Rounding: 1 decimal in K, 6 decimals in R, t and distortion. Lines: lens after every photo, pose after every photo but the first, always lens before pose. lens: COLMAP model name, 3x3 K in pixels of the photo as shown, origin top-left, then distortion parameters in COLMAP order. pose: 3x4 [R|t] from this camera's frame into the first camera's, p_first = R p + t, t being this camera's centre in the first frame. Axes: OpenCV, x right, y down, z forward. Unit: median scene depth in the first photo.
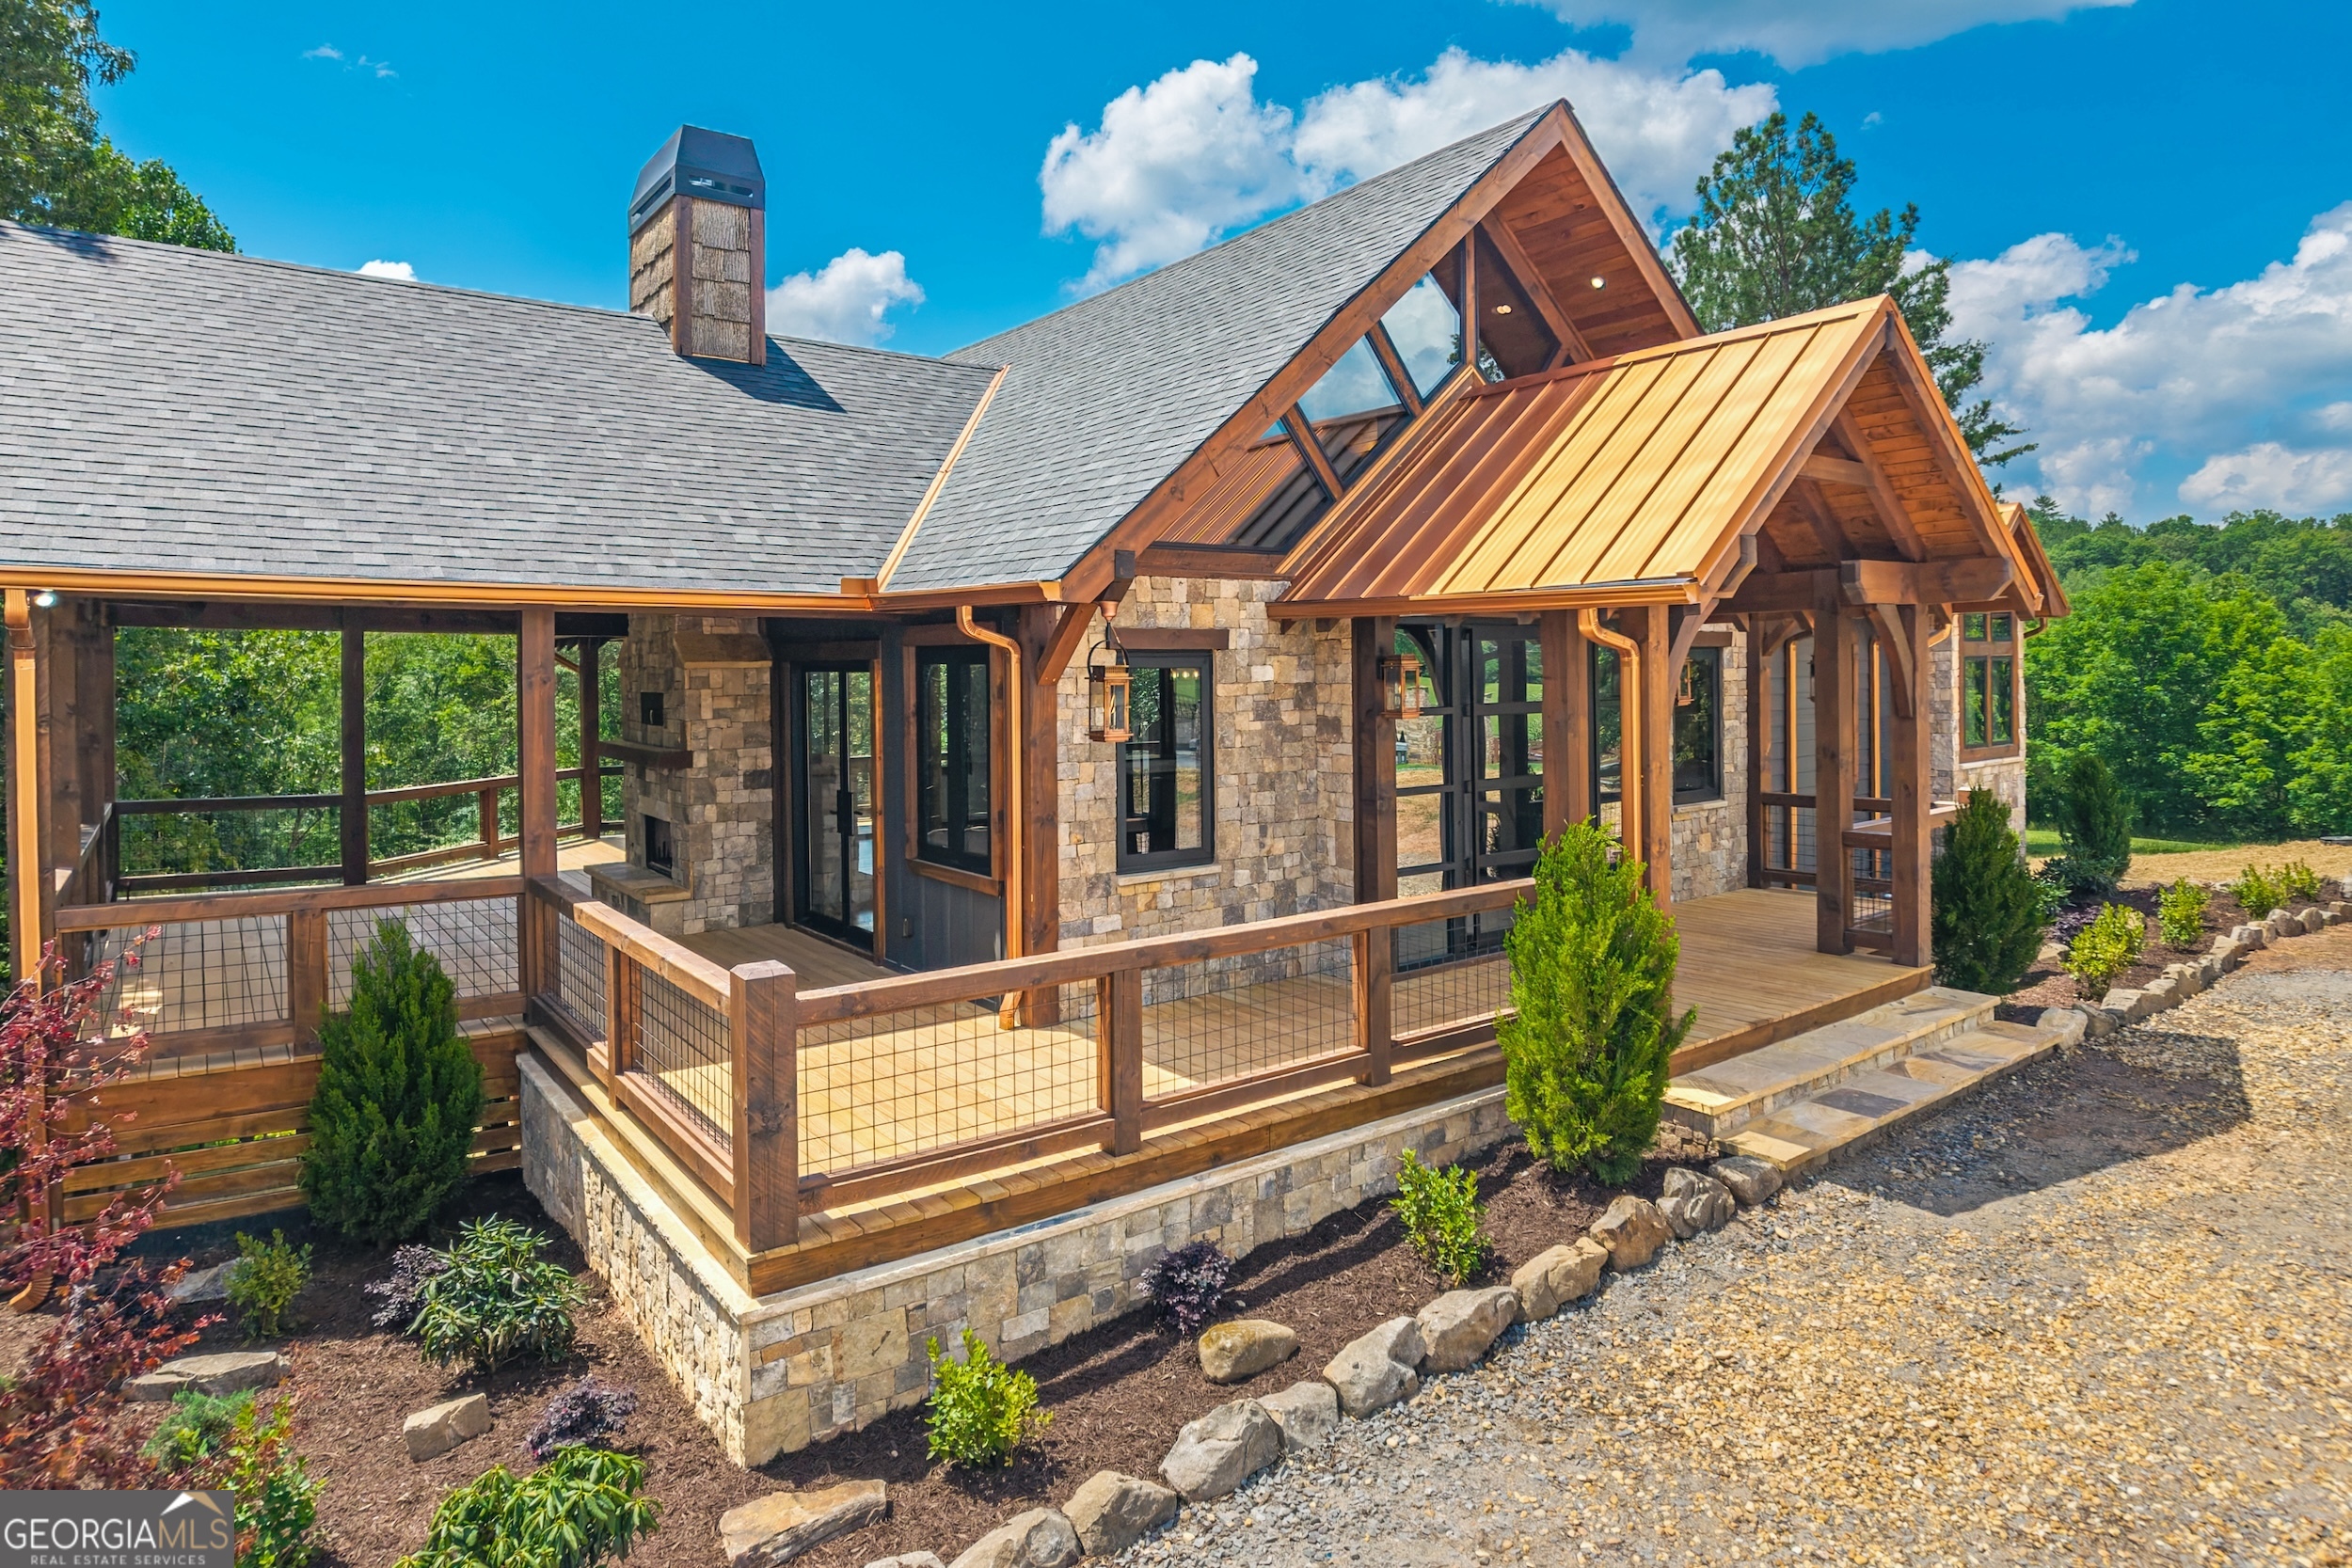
lens RADIAL K [[1338.3, 0, 1180.6], [0, 1338.3, 678.4], [0, 0, 1]] dist [-0.033183, -0.029023]
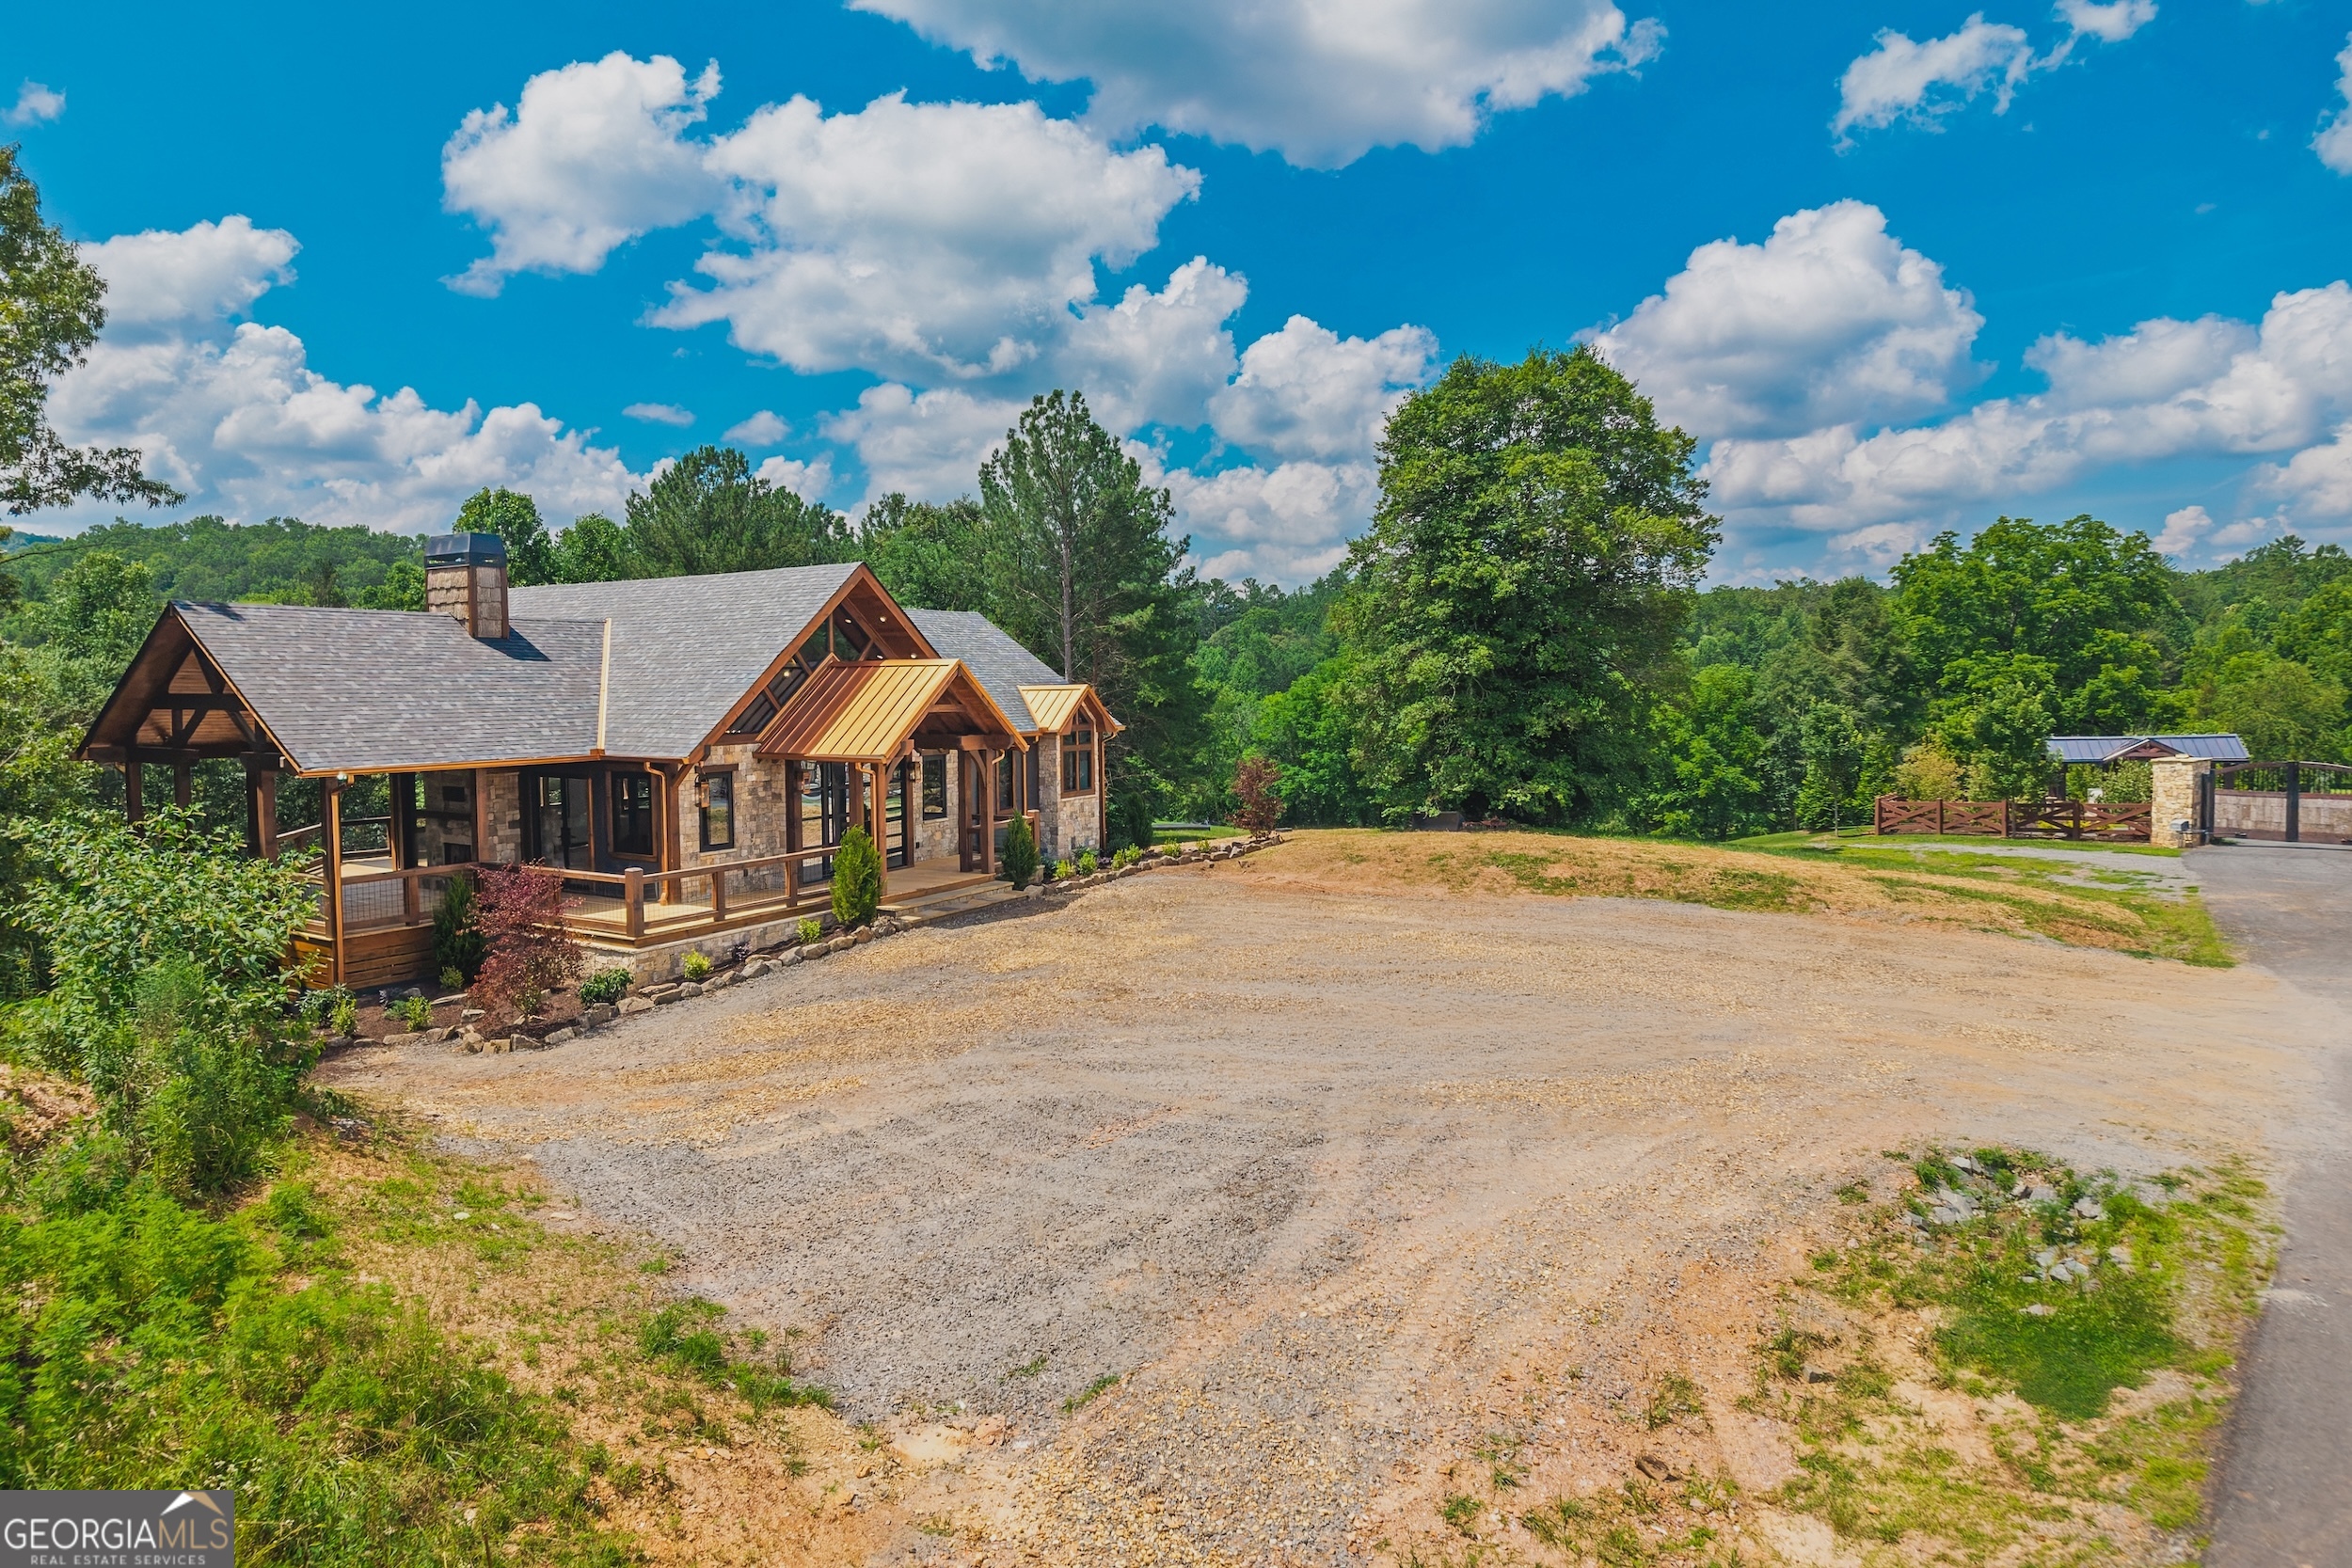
lens RADIAL K [[1334.1, 0, 1213.6], [0, 1334.1, 726.3], [0, 0, 1]] dist [-0.026808, -0.028623]
pose [[0.907387, -0.008769, 0.420205, -0.228936], [0.001536, 0.999845, 0.017547, -0.161084], [-0.420294, -0.015277, 0.907259, -1.922382]]
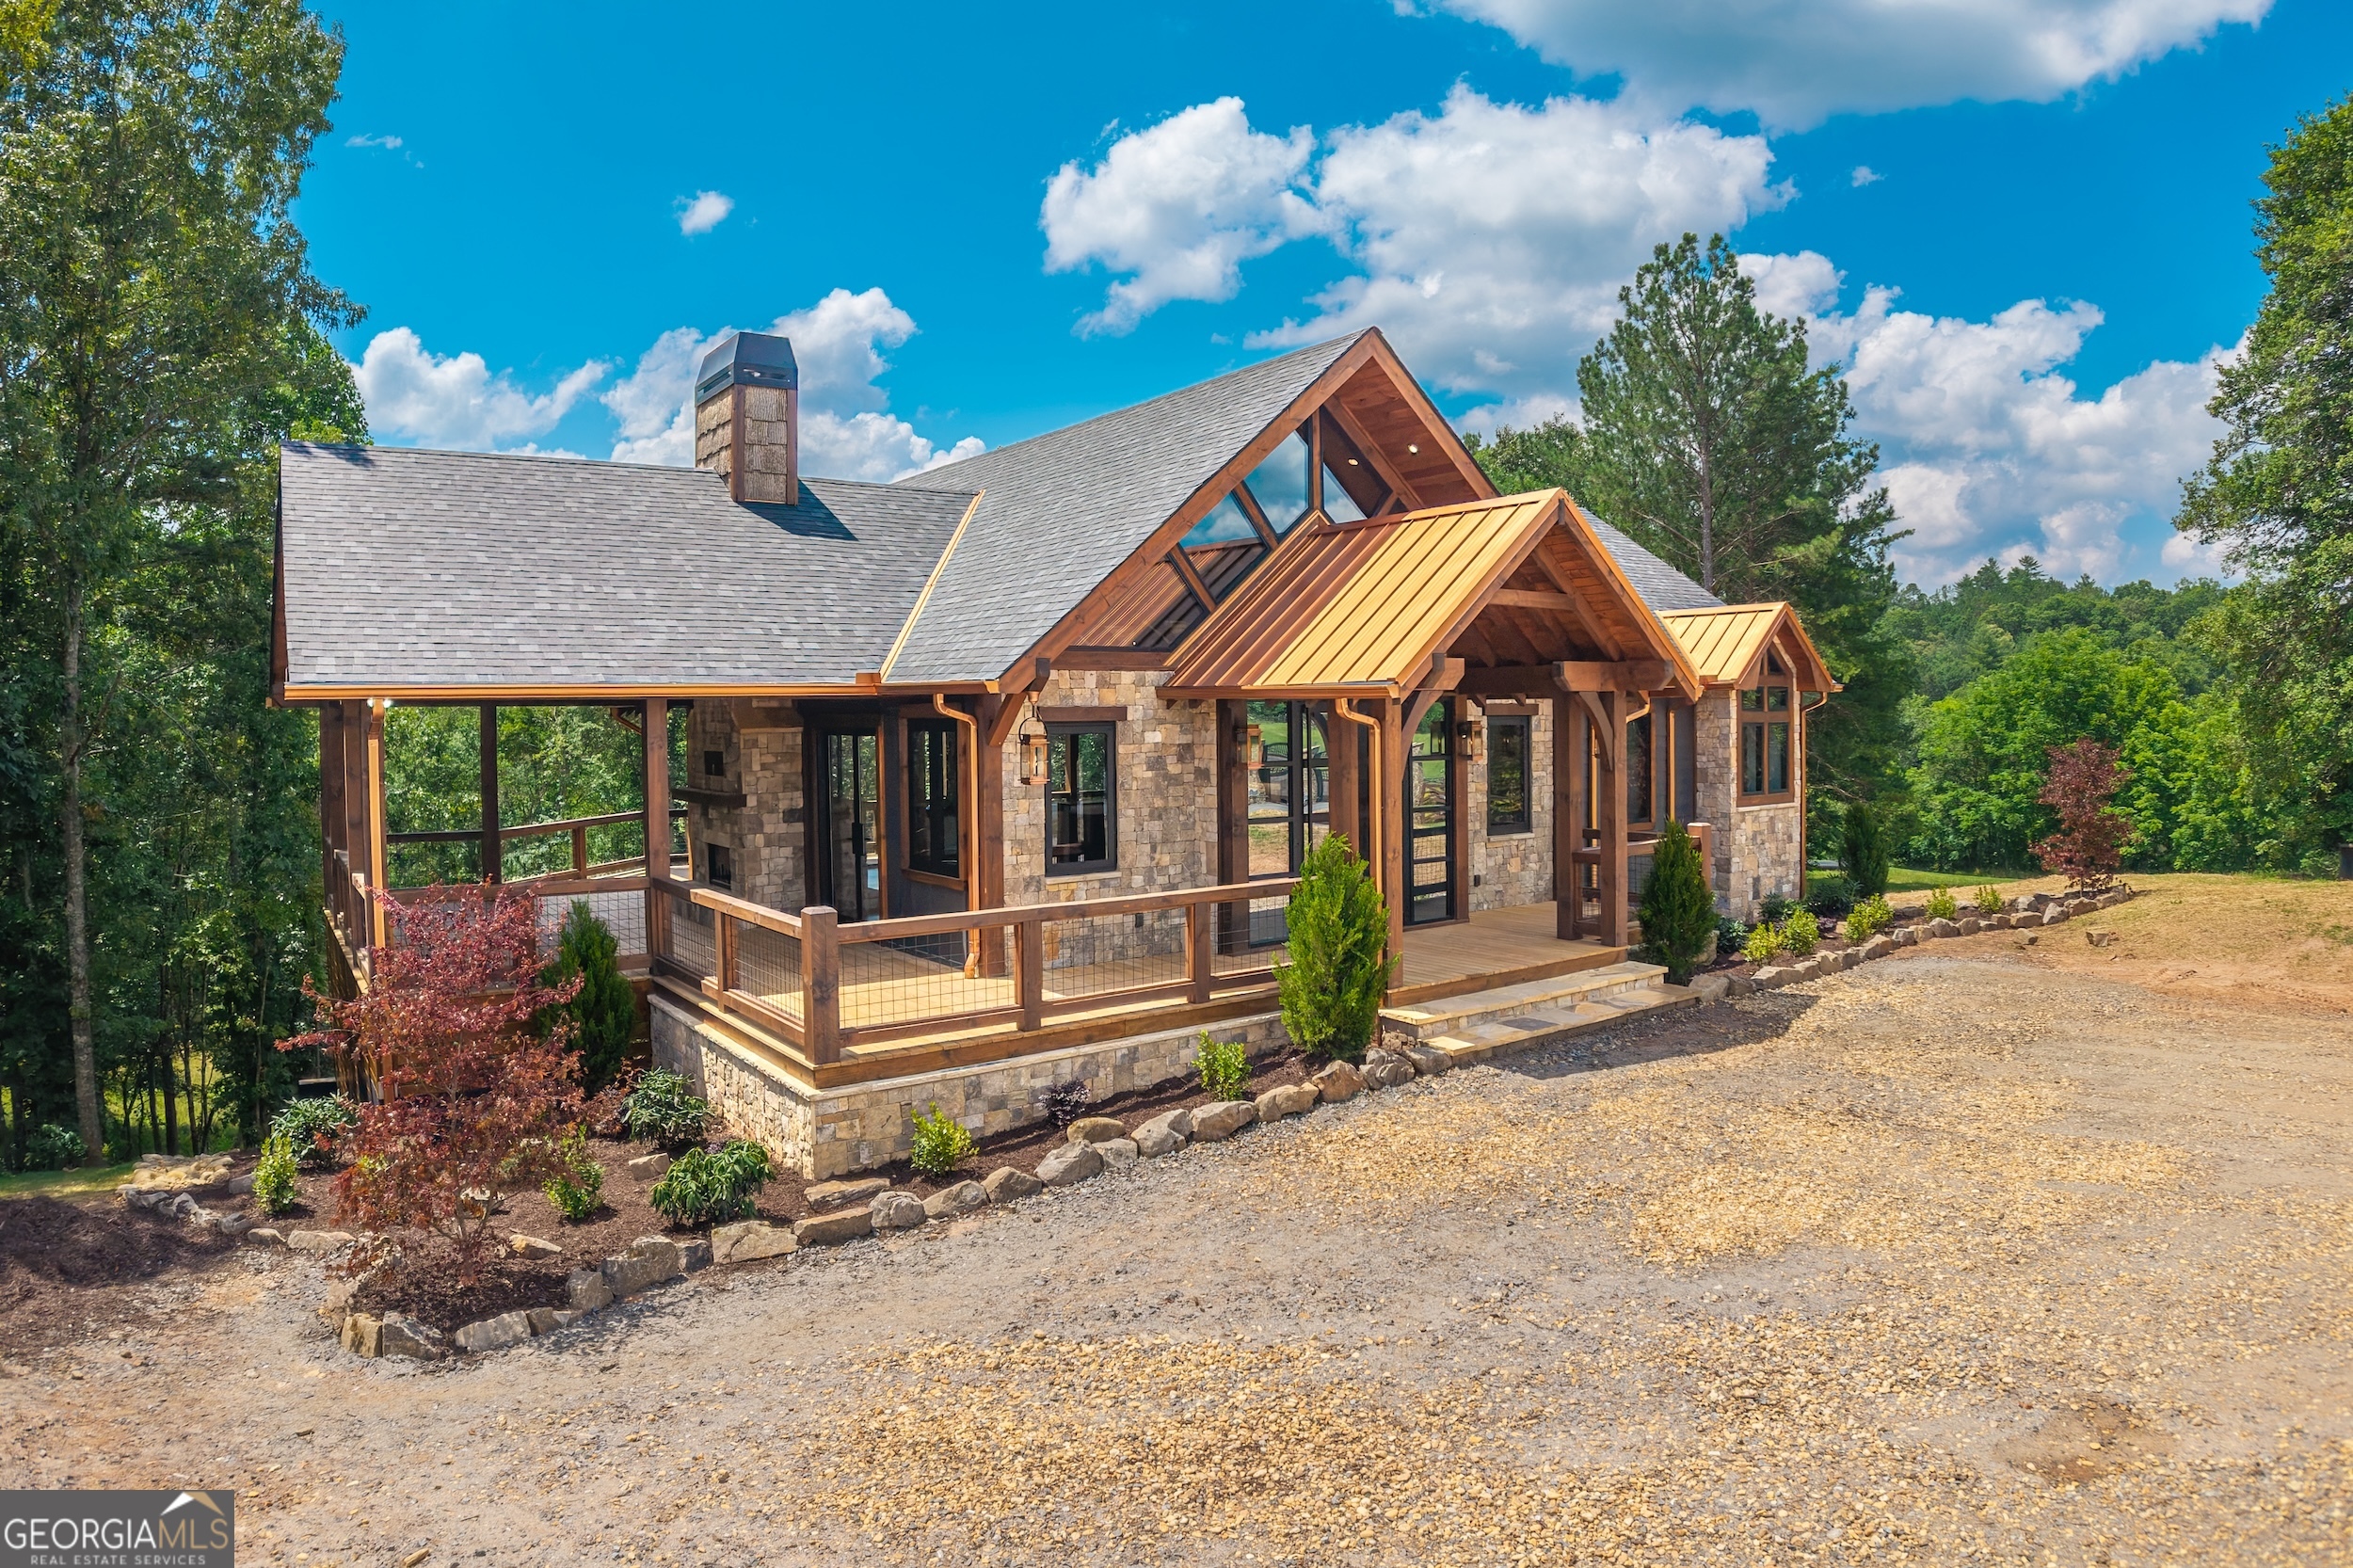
lens RADIAL K [[1379.5, 0, 1204.0], [0, 1379.5, 816.5], [0, 0, 1]] dist [-0.131006, 0.000248]
pose [[0.999990, 0.001283, 0.004190, 0.112170], [-0.001555, 0.997839, 0.065685, -0.016515], [-0.004097, -0.065691, 0.997832, -0.467642]]
